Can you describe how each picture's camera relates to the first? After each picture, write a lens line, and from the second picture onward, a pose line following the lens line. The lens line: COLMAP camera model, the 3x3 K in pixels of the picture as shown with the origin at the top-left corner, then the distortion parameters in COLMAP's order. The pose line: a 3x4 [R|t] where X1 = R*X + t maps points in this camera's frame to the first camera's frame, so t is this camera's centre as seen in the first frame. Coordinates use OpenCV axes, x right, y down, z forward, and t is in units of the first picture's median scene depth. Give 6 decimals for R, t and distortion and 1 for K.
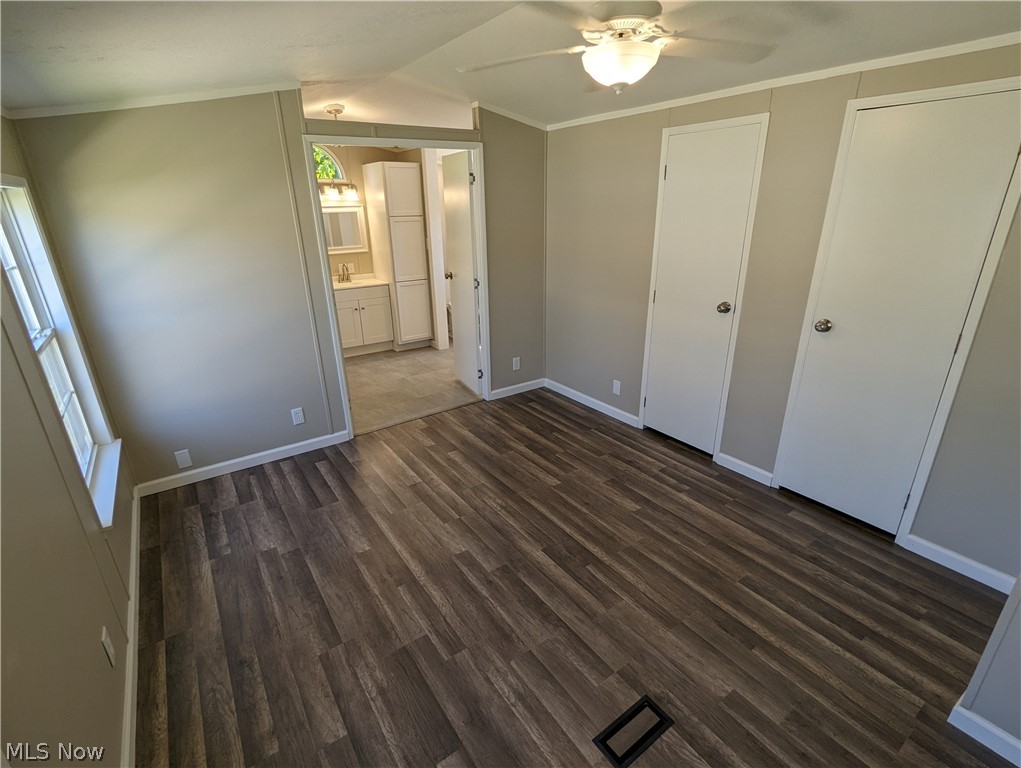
lens RADIAL K [[485.4, 0, 510.9], [0, 485.4, 390.9], [0, 0, 1]] dist [-0.002412, 0.000629]
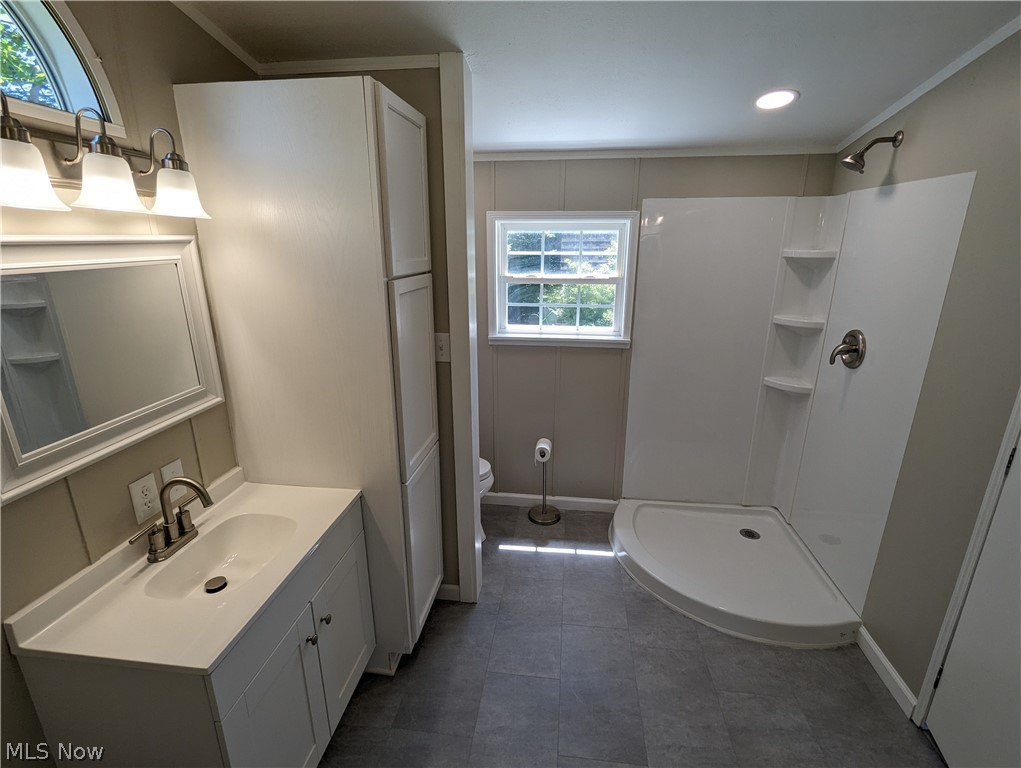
lens RADIAL K [[485.4, 0, 510.0], [0, 485.4, 390.2], [0, 0, 1]] dist [-0.002412, 0.000629]
pose [[0.678243, -0.202651, 0.706342, -0.417915], [0.256902, 0.965958, 0.030453, -0.287367], [-0.688468, 0.160807, 0.707215, 0.761522]]
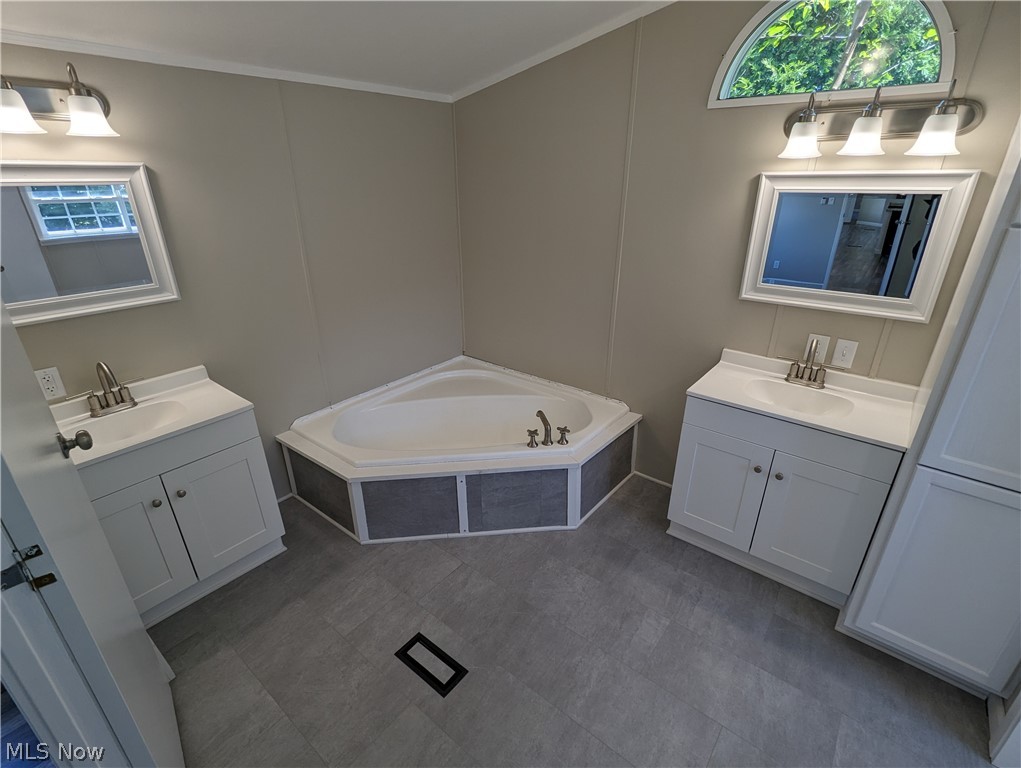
lens RADIAL K [[485.4, 0, 508.7], [0, 485.4, 389.6], [0, 0, 1]] dist [-0.002412, 0.000629]
pose [[0.265900, 0.403582, -0.875453, -0.081107], [-0.346294, 0.887517, 0.303964, -0.277189], [0.899654, 0.222341, 0.375749, 0.716257]]
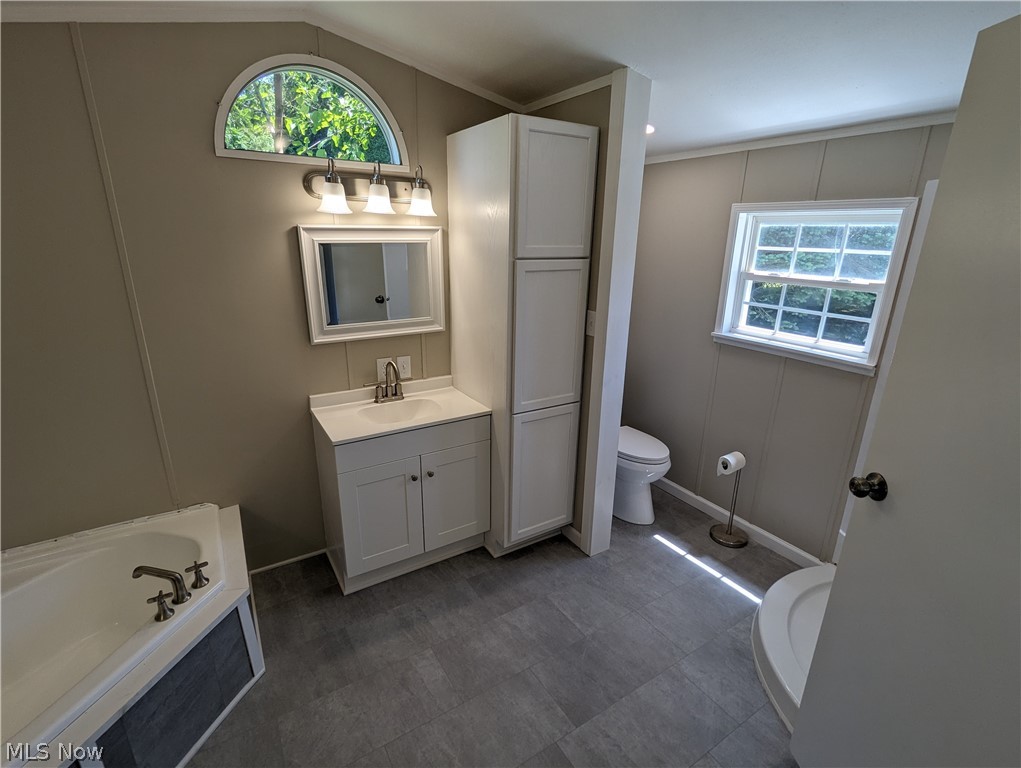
lens RADIAL K [[485.4, 0, 509.6], [0, 485.4, 390.7], [0, 0, 1]] dist [-0.002412, 0.000629]
pose [[0.997934, 0.045639, -0.045224, -0.233444], [-0.048039, 0.997412, -0.053490, -0.233374], [0.042665, 0.055552, 0.997544, 0.619249]]
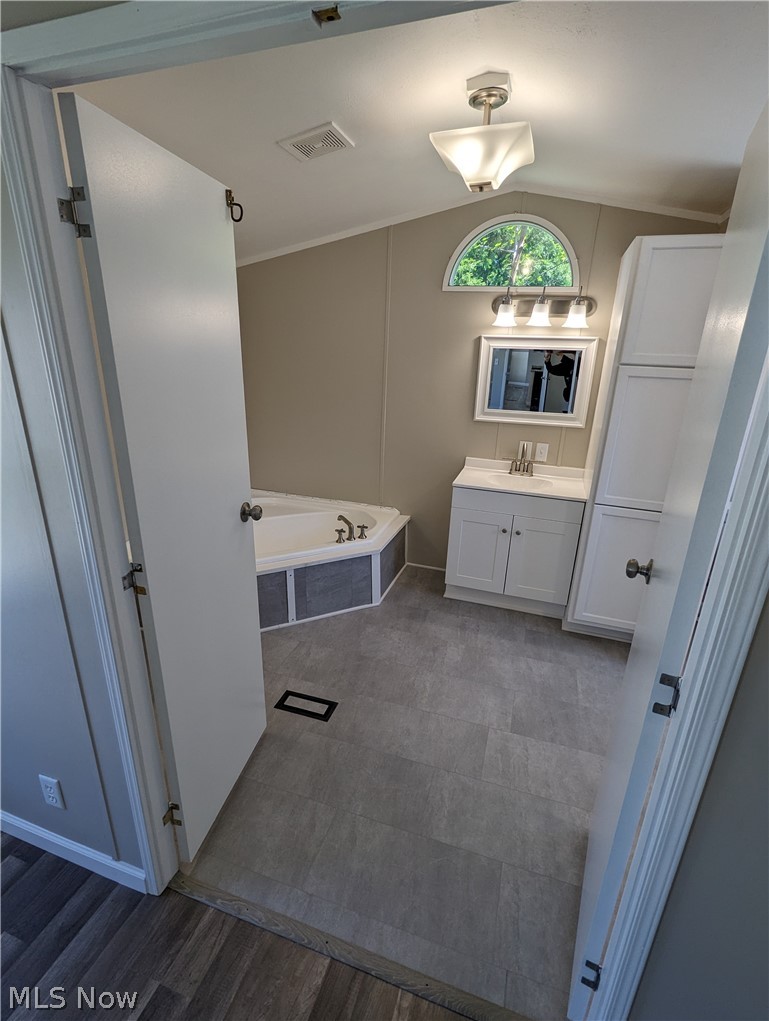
lens RADIAL K [[485.4, 0, 382.0], [0, 485.4, 512.4], [0, 0, 1]] dist [-0.002412, 0.000629]
pose [[0.587998, 0.300882, -0.750819, -0.007288], [-0.326823, 0.937470, 0.119731, -0.215695], [0.739895, 0.174983, 0.649566, 0.579070]]
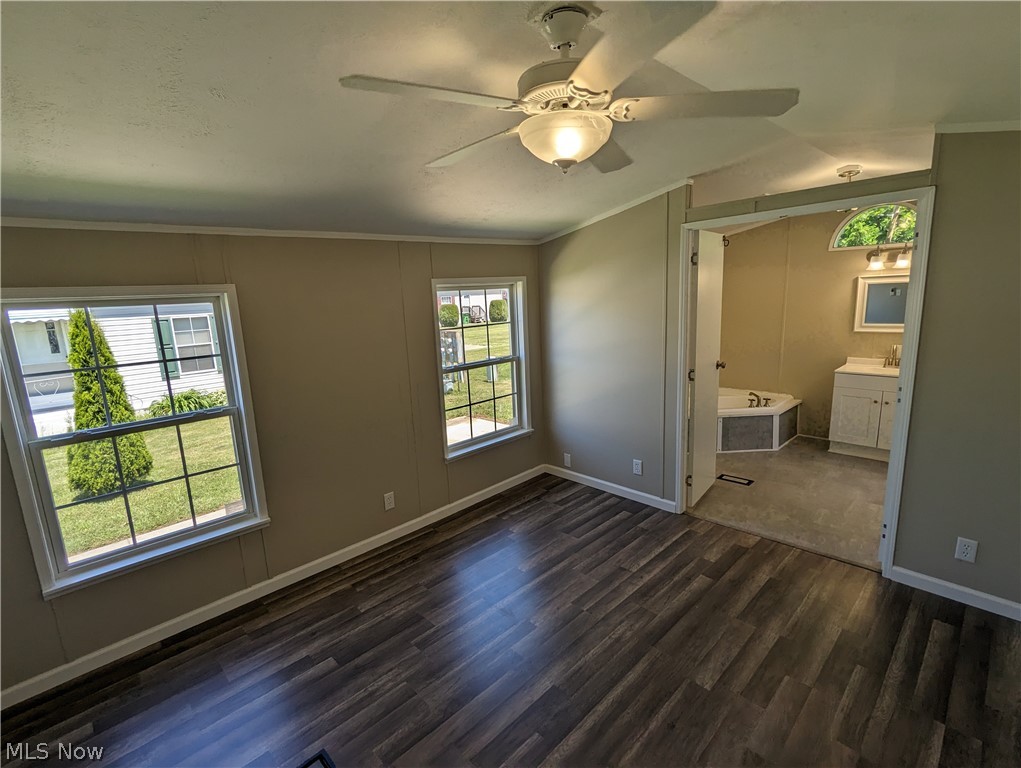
lens RADIAL K [[485.4, 0, 508.5], [0, 485.4, 390.4], [0, 0, 1]] dist [-0.002412, 0.000629]
pose [[0.150166, 0.207966, -0.966540, 0.362017], [-0.314268, 0.936960, 0.152776, -0.123639], [0.937382, 0.280812, 0.206057, 0.286944]]
